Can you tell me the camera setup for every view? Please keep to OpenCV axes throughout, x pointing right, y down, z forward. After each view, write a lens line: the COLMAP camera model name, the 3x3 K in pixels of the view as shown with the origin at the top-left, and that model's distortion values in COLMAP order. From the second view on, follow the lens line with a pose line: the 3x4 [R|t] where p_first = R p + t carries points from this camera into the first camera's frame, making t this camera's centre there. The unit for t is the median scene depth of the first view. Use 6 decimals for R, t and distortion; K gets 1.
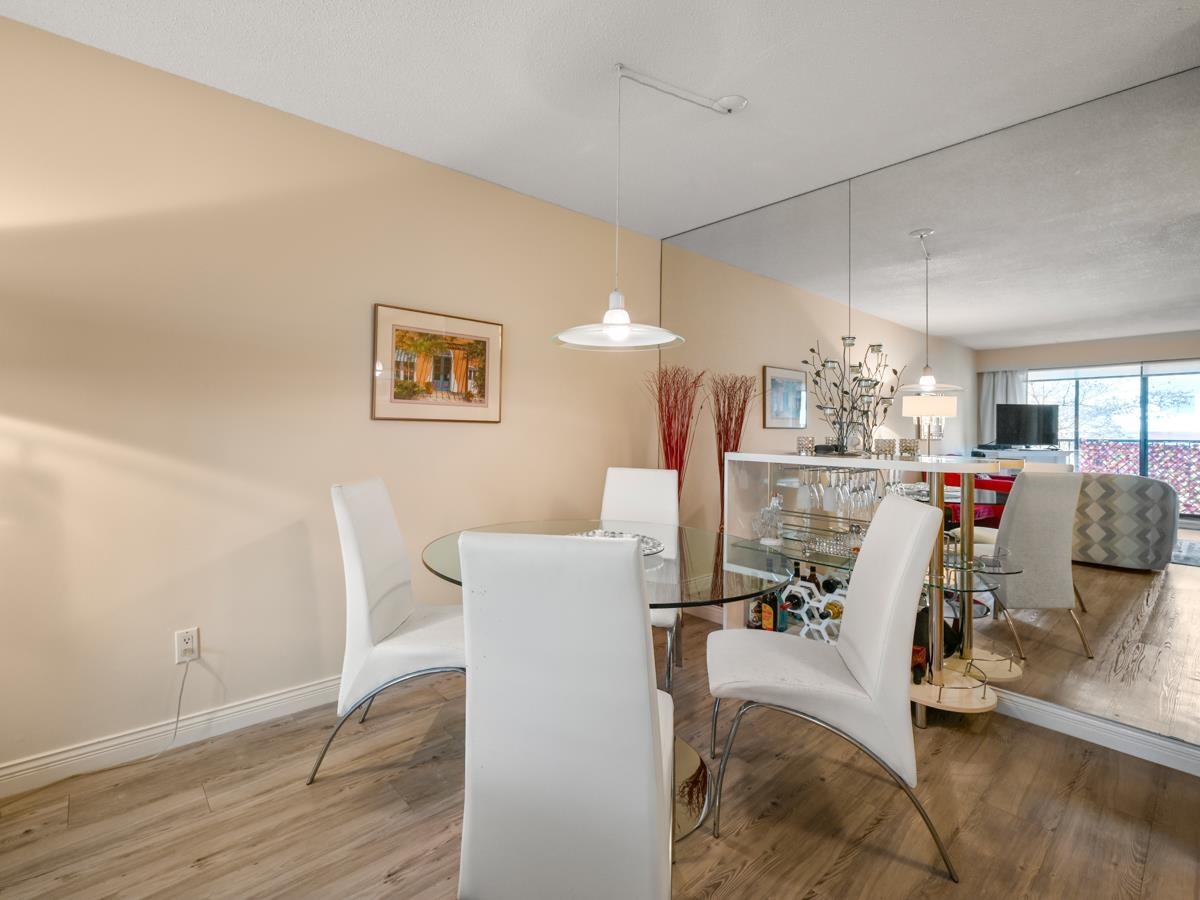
lens RADIAL K [[567.1, 0, 570.7], [0, 567.1, 426.6], [0, 0, 1]] dist [0.000800, 0.000430]
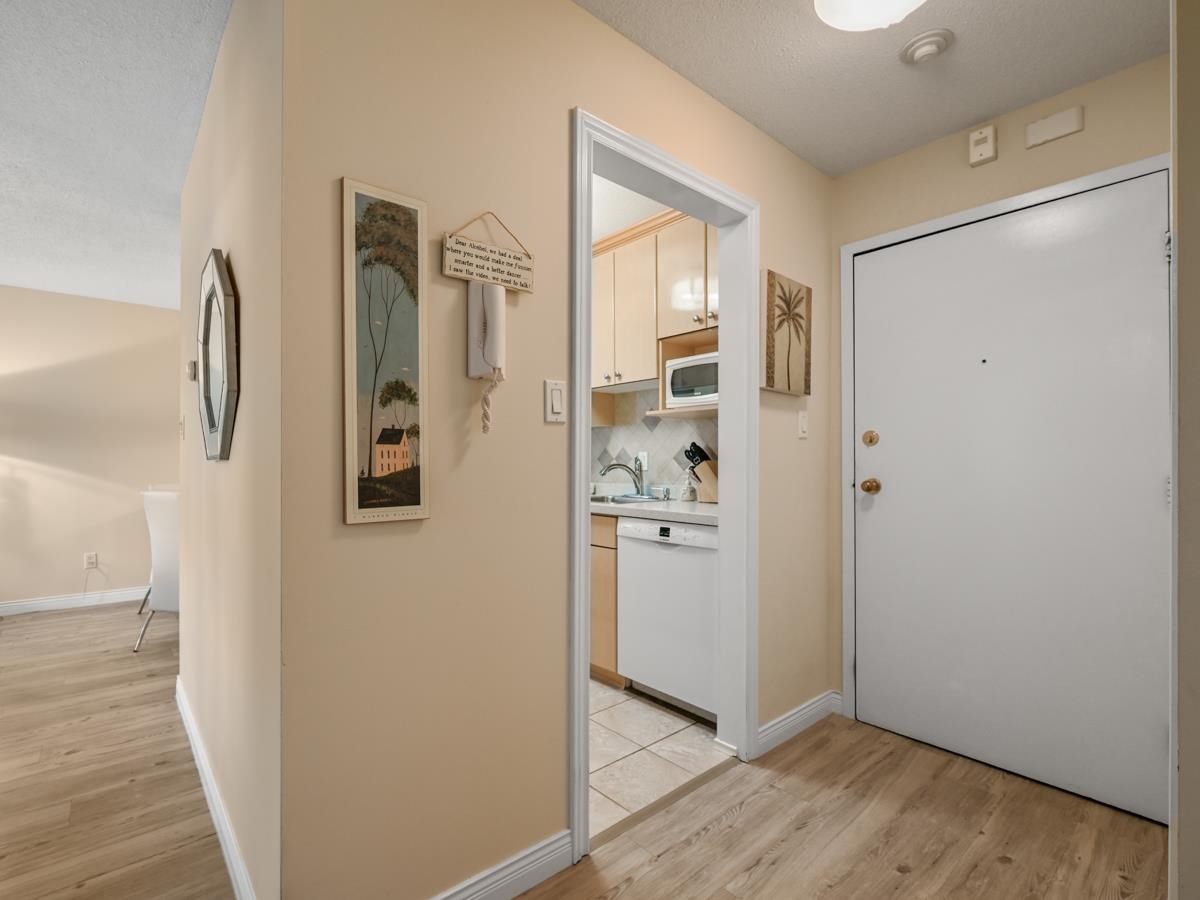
lens RADIAL K [[541.1, 0, 569.4], [0, 541.1, 462.2], [0, 0, 1]] dist [-0.001143, 0.000324]
pose [[0.999935, -0.011366, -0.000430, 0.913266], [0.011365, 0.999930, -0.003356, 0.028934], [0.000468, 0.003351, 0.999994, -0.839382]]
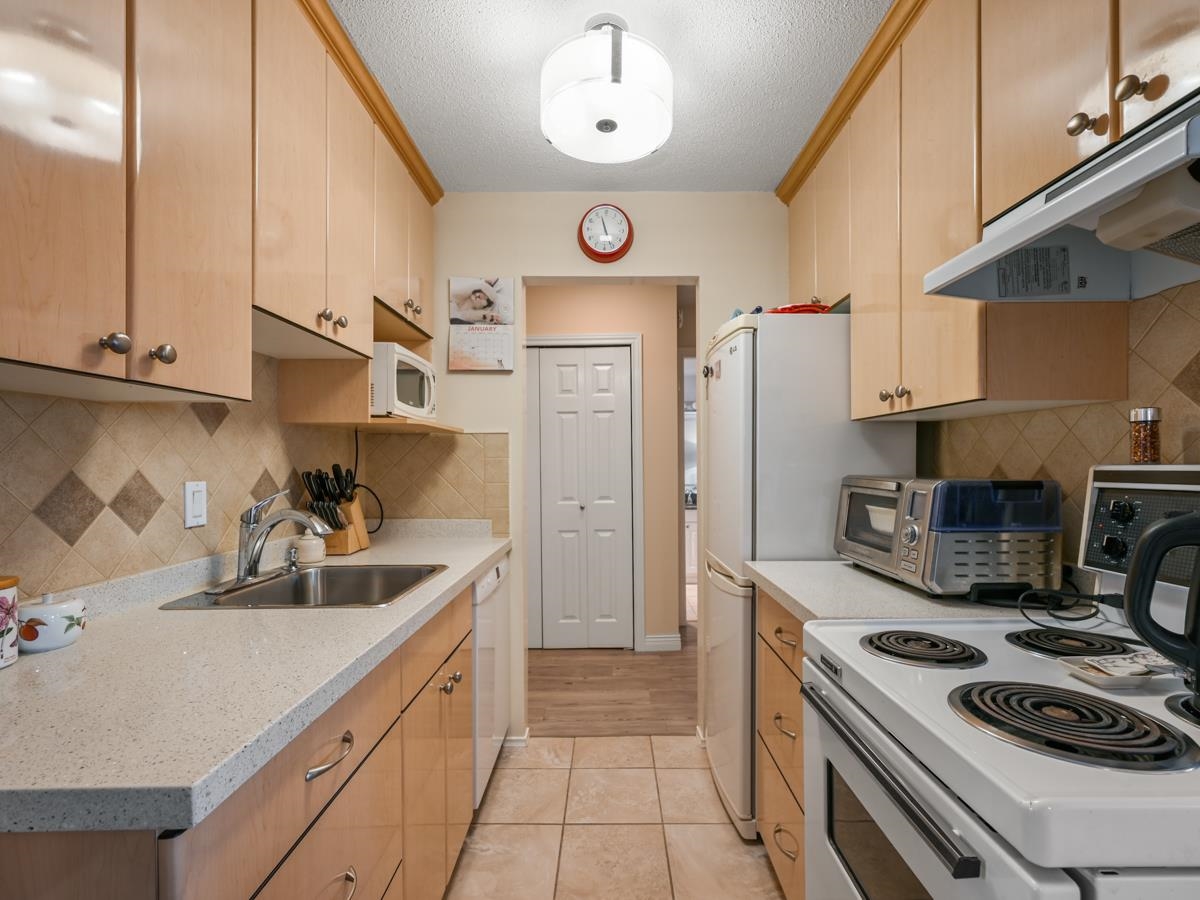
lens RADIAL K [[548.0, 0, 601.8], [0, 548.0, 453.0], [0, 0, 1]] dist [0.007350, 0.000409]
pose [[-0.755014, 0.008956, 0.655647, 0.415439], [0.000312, 0.999912, -0.013299, -0.019485], [-0.655708, -0.009836, -0.754950, 0.619125]]
